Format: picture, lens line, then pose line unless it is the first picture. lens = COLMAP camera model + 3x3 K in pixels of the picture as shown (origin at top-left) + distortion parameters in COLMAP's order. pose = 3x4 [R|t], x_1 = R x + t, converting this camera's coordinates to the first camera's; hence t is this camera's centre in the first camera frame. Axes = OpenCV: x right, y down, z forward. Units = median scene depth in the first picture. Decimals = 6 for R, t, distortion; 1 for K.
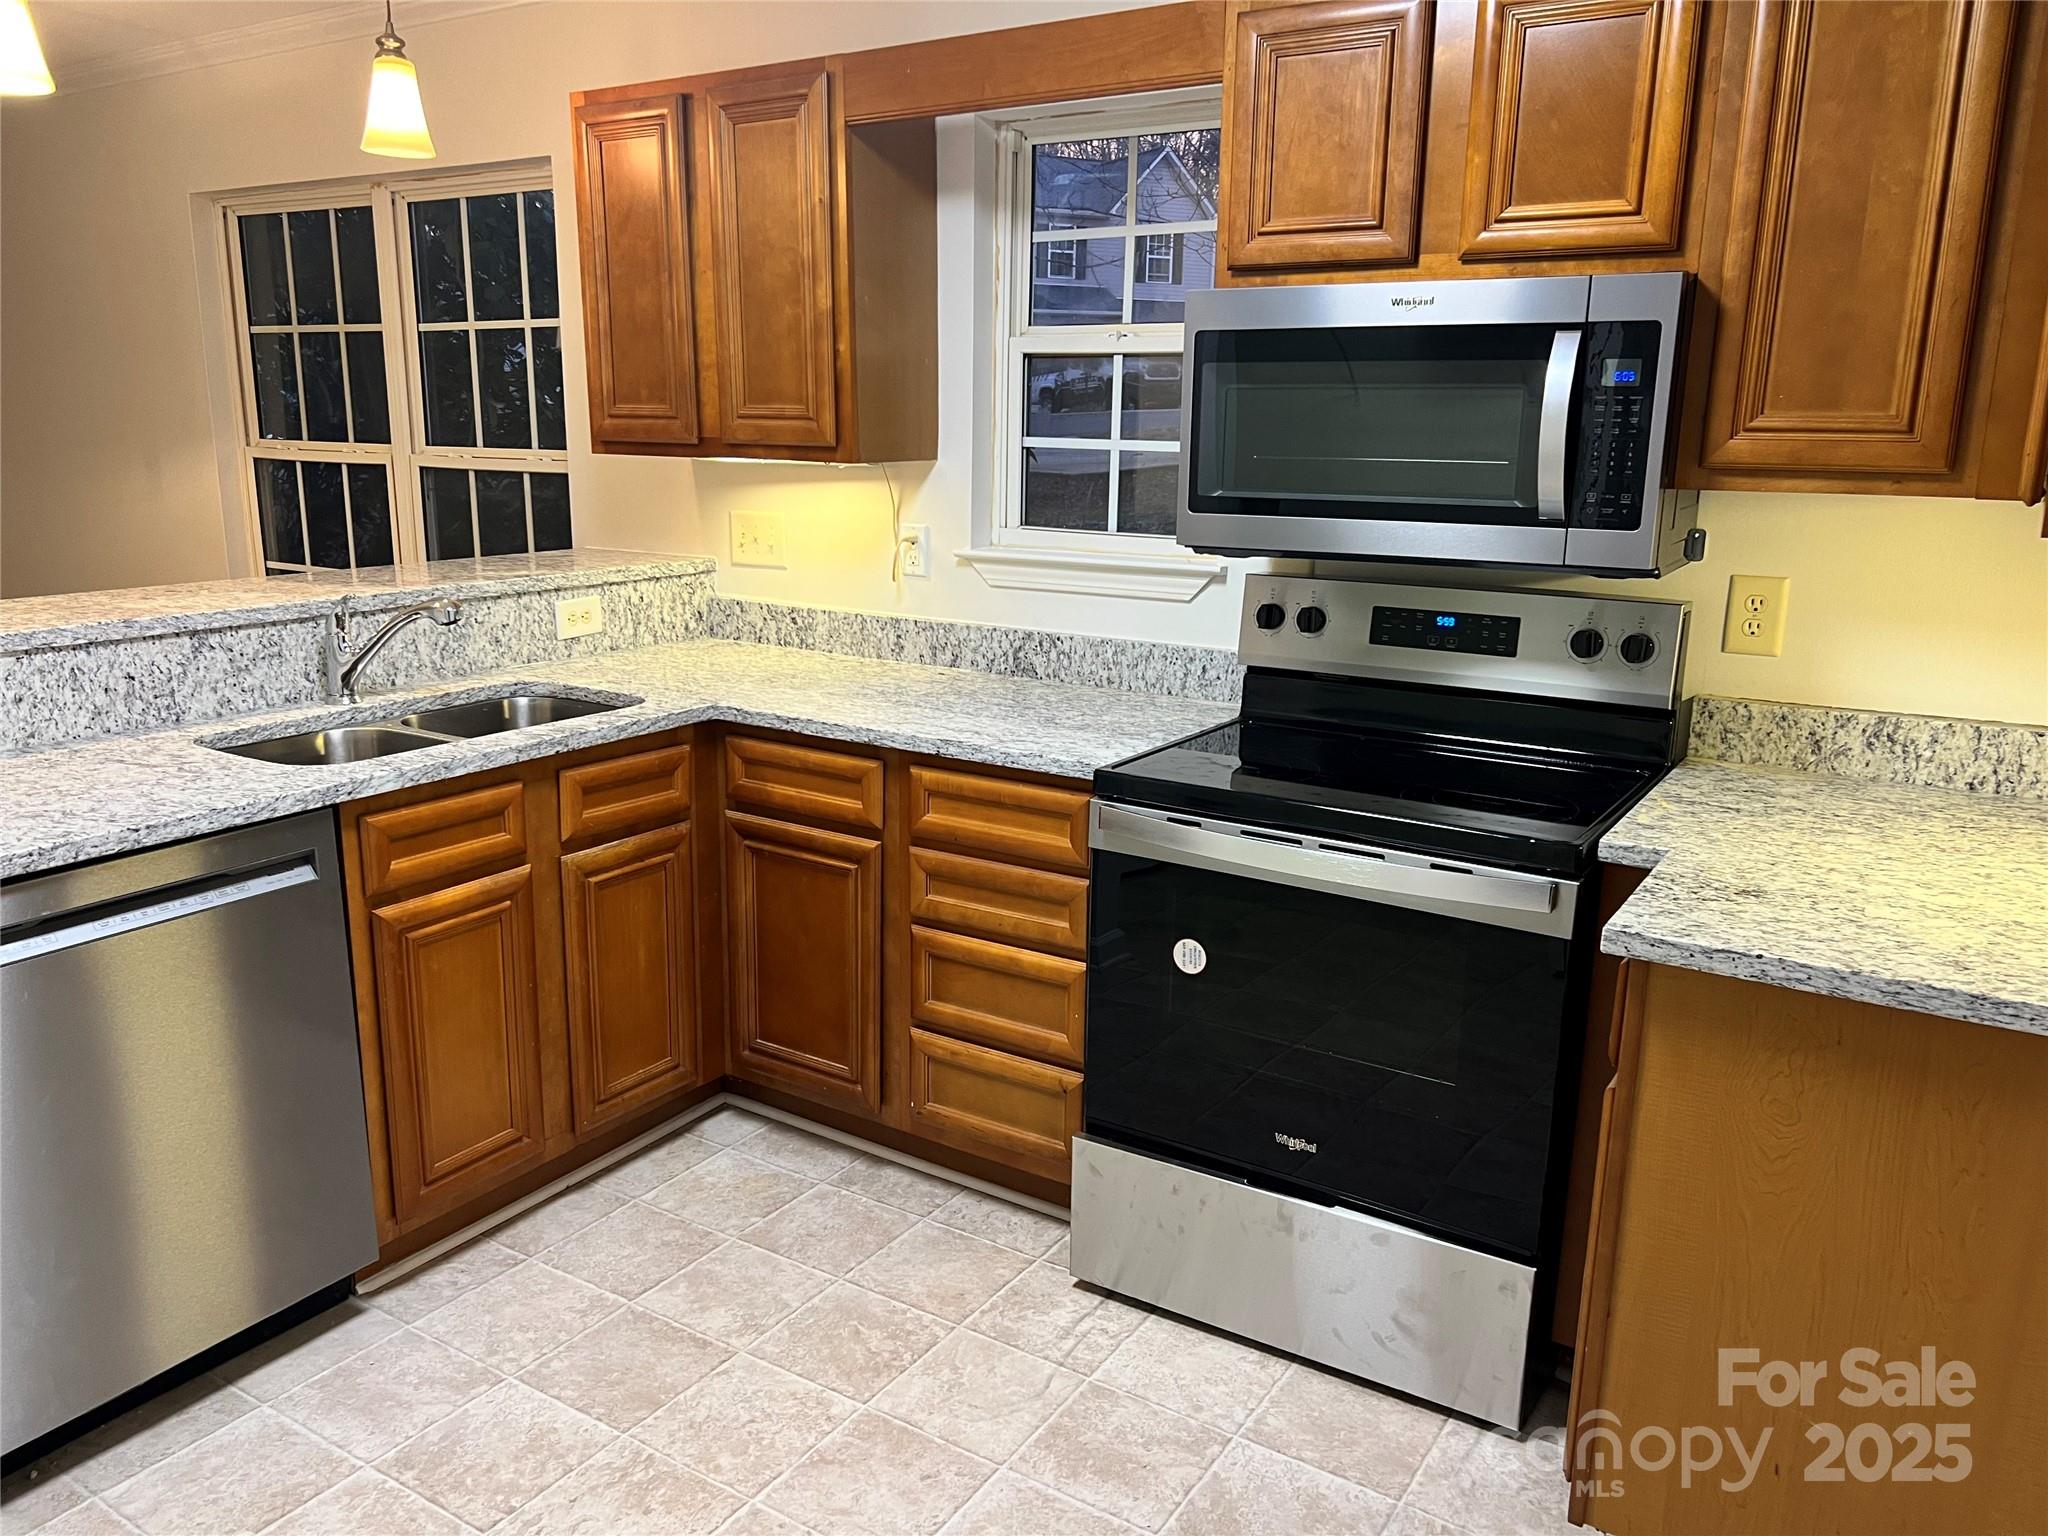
lens RADIAL K [[1540.1, 0, 1013.5], [0, 1540.1, 784.7], [0, 0, 1]] dist [0.045553, -0.062947]
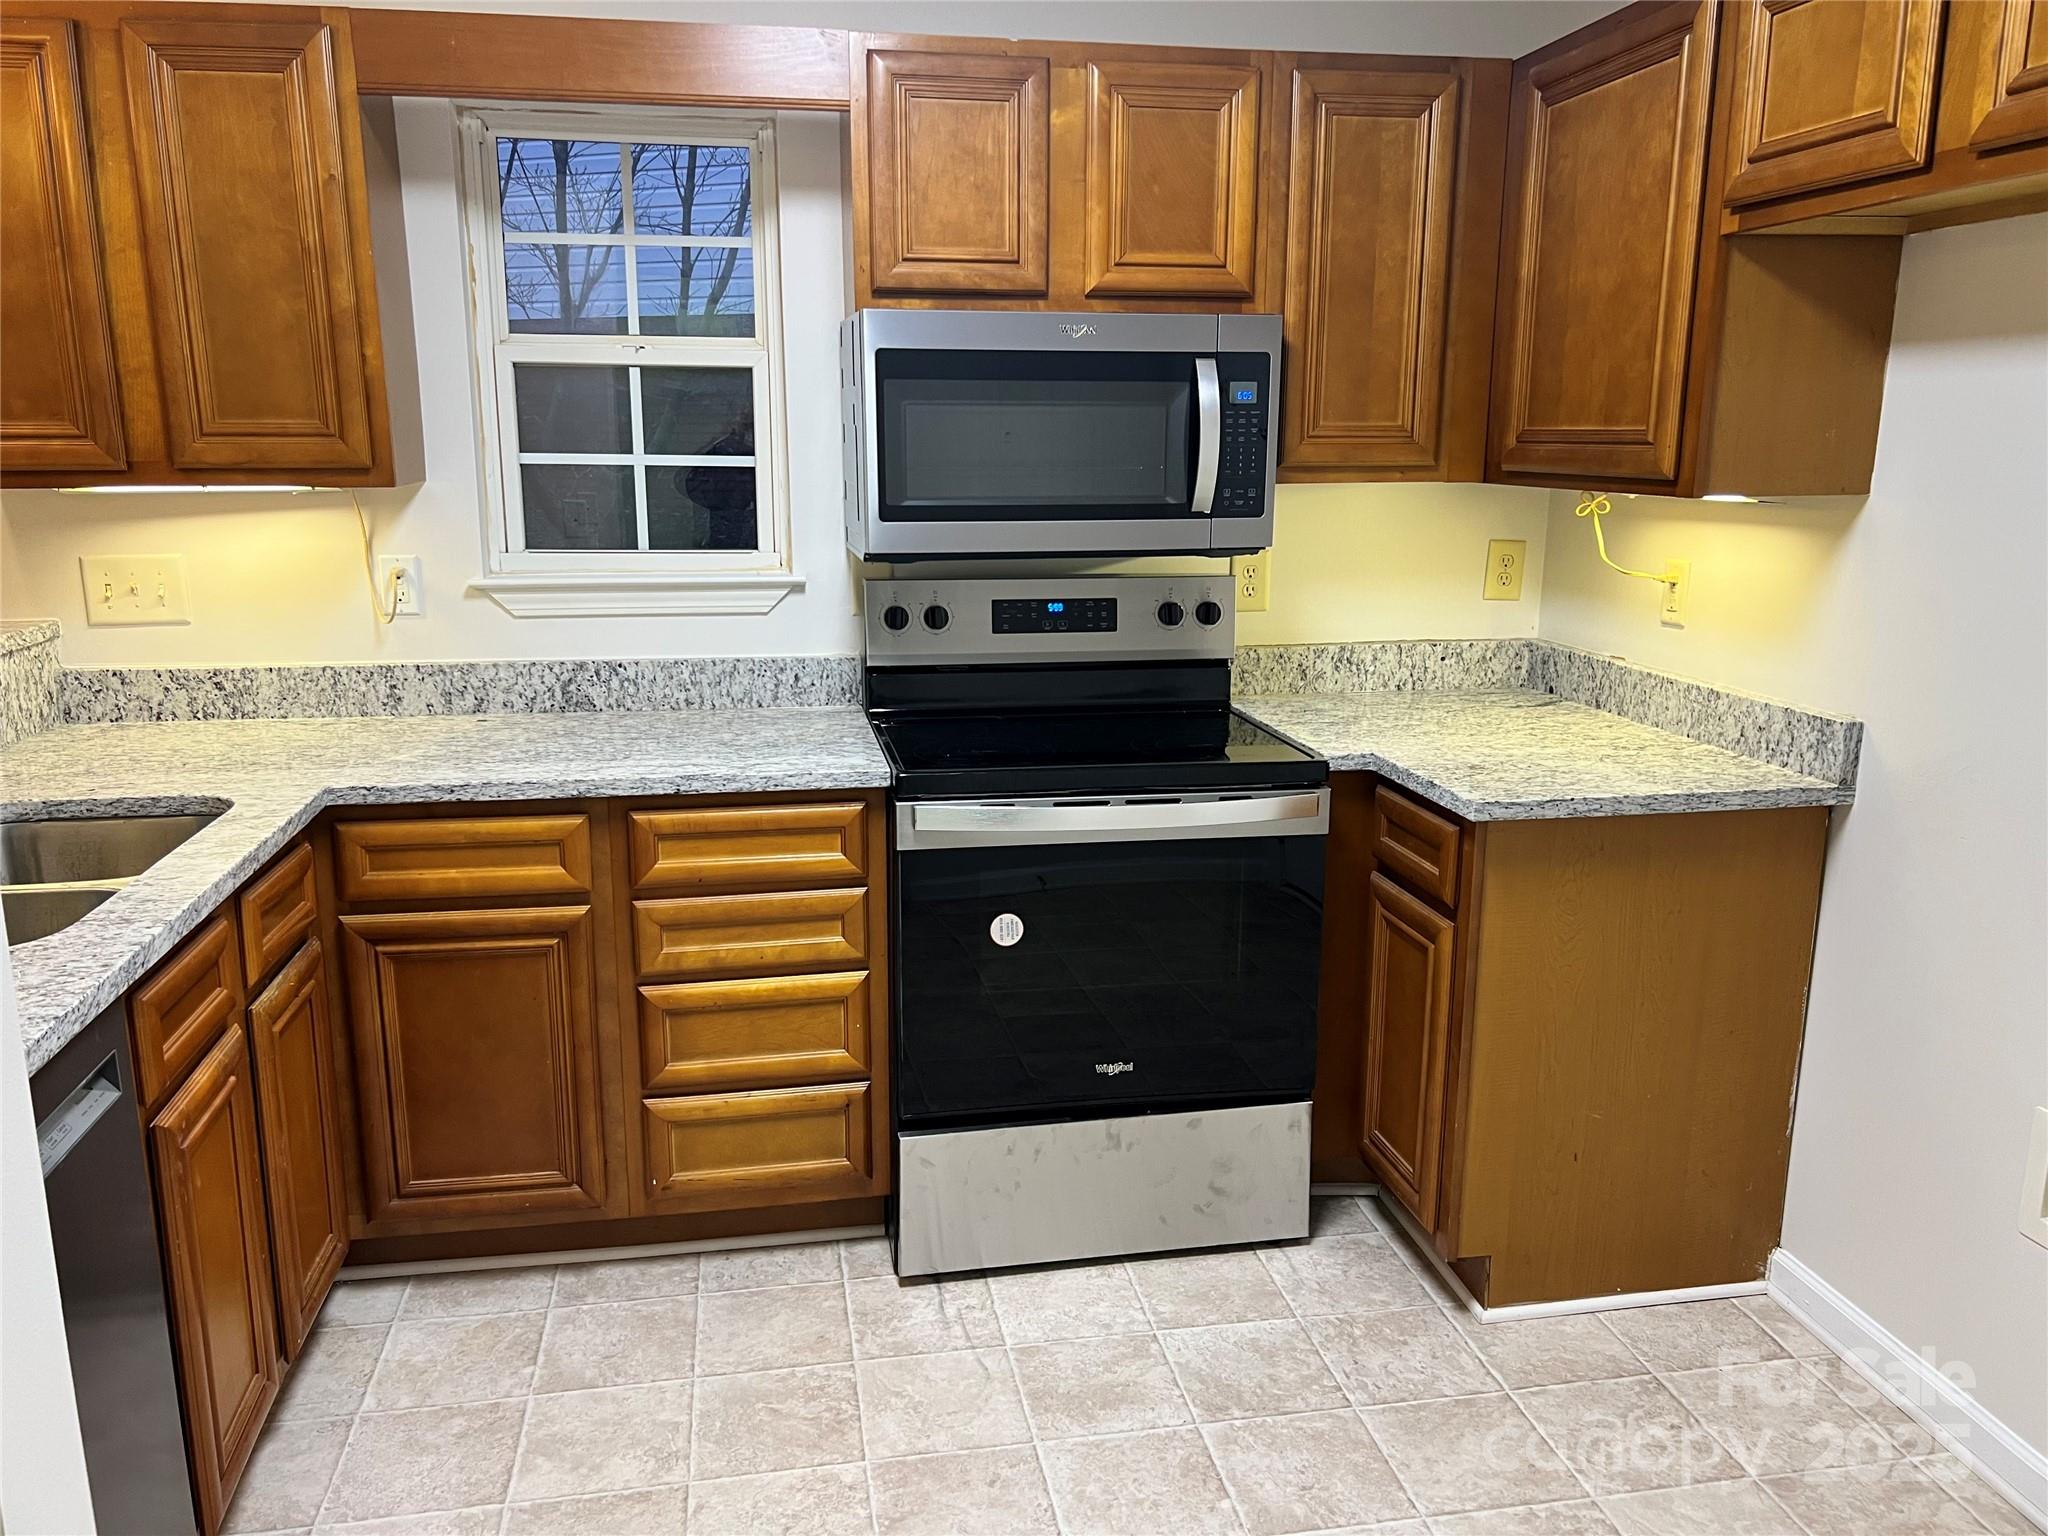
lens RADIAL K [[1540.1, 0, 1033.8], [0, 1540.1, 779.7], [0, 0, 1]] dist [0.045553, -0.062947]
pose [[0.726574, -0.158822, 0.668481, -0.502270], [0.167024, 0.984561, 0.052380, -0.039533], [-0.666479, 0.073594, 0.741883, 0.160305]]
